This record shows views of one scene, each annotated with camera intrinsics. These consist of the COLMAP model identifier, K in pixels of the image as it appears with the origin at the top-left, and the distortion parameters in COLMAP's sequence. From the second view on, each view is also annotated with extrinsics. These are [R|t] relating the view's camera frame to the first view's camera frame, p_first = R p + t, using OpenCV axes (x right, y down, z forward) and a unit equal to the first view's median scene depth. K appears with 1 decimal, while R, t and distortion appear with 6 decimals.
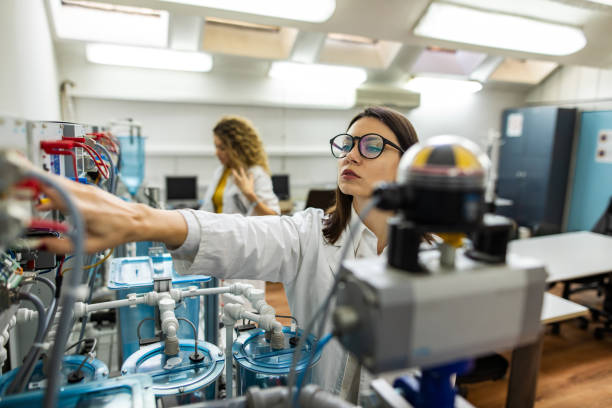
lens RADIAL K [[445.2, 0, 306.0], [0, 445.2, 204.0], [0, 0, 1]] dist [0.001843, -0.002525]
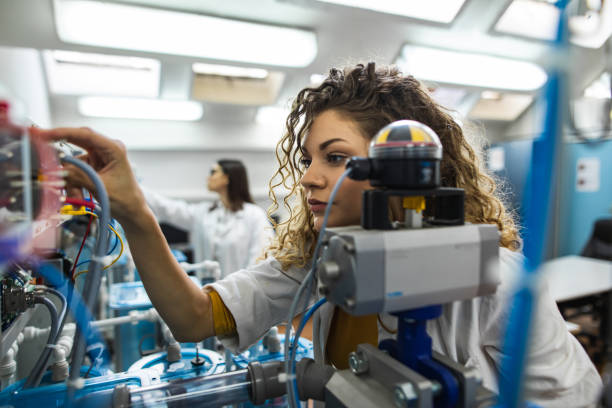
lens RADIAL K [[453.4, 0, 306.0], [0, 453.4, 204.0], [0, 0, 1]] dist [0.003101, 0.001982]
pose [[0.998878, -0.042381, 0.021128, 0.003205], [0.044514, 0.992537, -0.113532, 0.104328], [-0.016158, 0.114345, 0.993310, -0.110293]]
